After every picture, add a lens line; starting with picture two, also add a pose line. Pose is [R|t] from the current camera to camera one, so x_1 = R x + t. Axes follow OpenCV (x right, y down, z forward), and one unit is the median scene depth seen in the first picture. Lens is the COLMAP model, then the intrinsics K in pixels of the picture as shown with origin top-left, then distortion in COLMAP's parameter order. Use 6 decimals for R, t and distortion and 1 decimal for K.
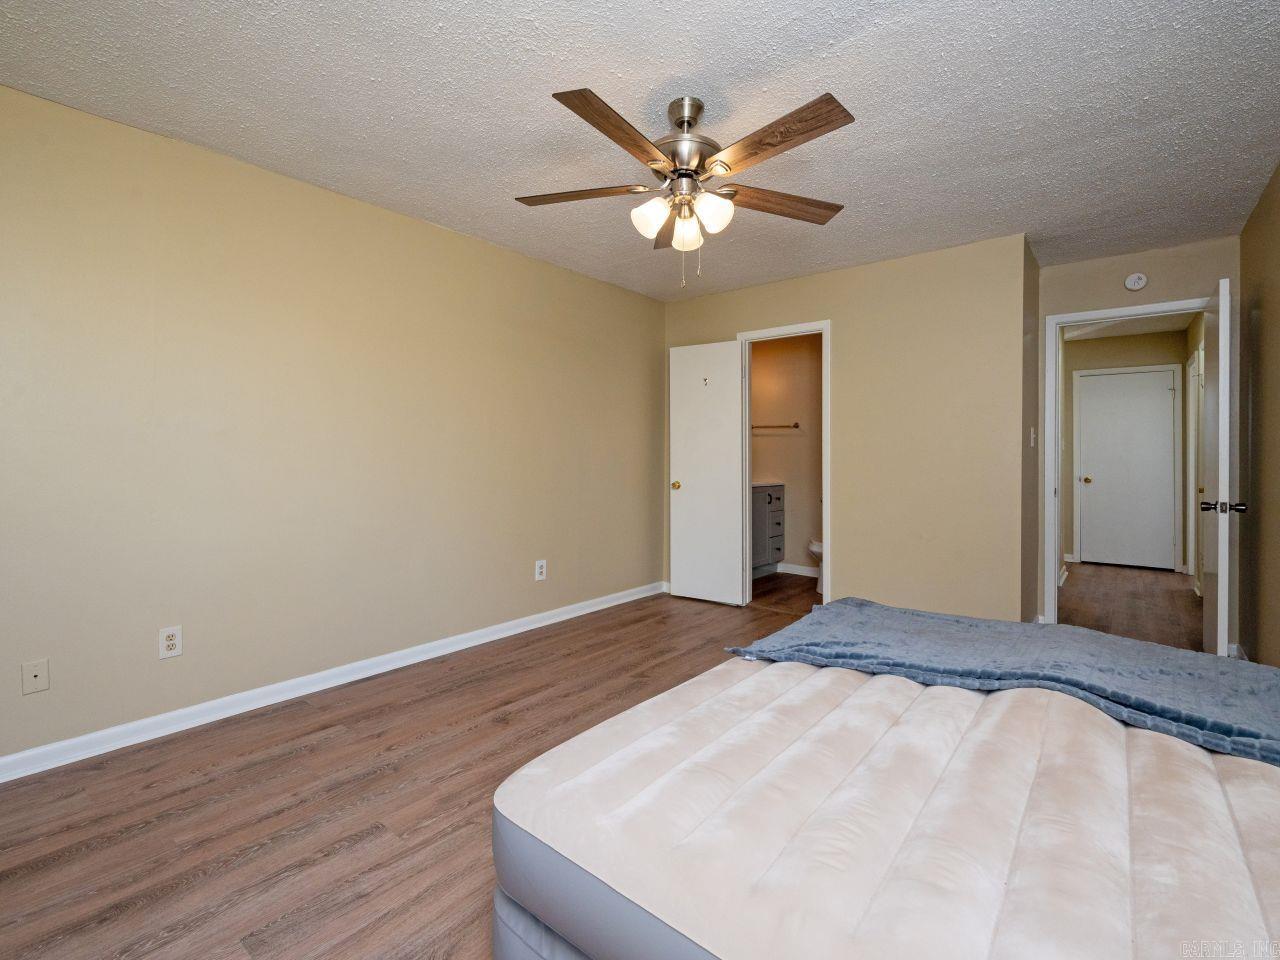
lens RADIAL K [[576.0, 0, 634.3], [0, 576.0, 469.8], [0, 0, 1]] dist [-0.003035, -0.000343]
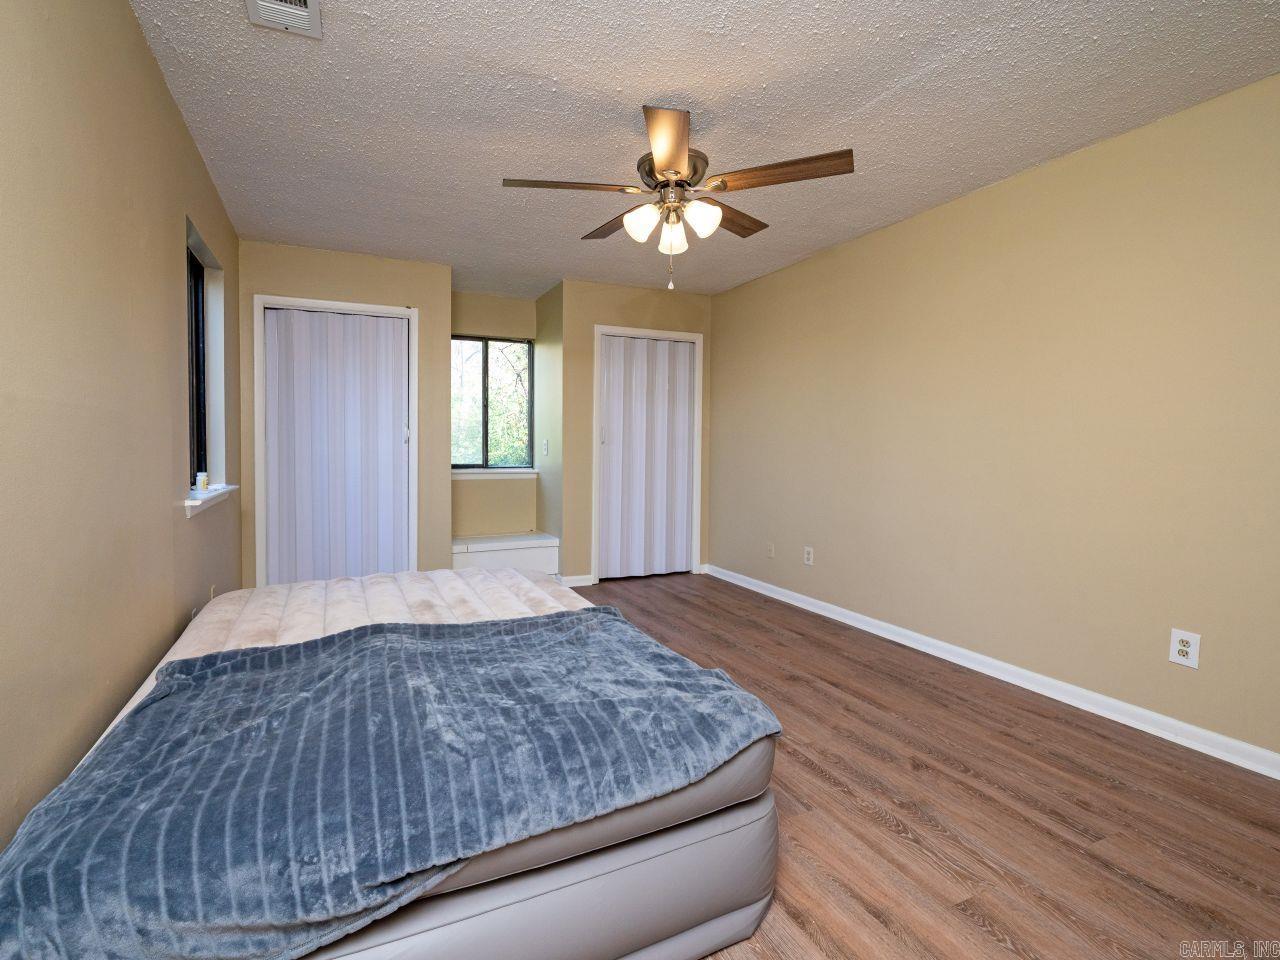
lens RADIAL K [[606.0, 0, 636.8], [0, 606.0, 445.2], [0, 0, 1]] dist [-0.002344, -0.000081]
pose [[-0.394049, -0.004965, -0.919076, 0.856325], [-0.036617, 0.999276, 0.010301, -0.021719], [0.918360, 0.037713, -0.393946, 1.009034]]
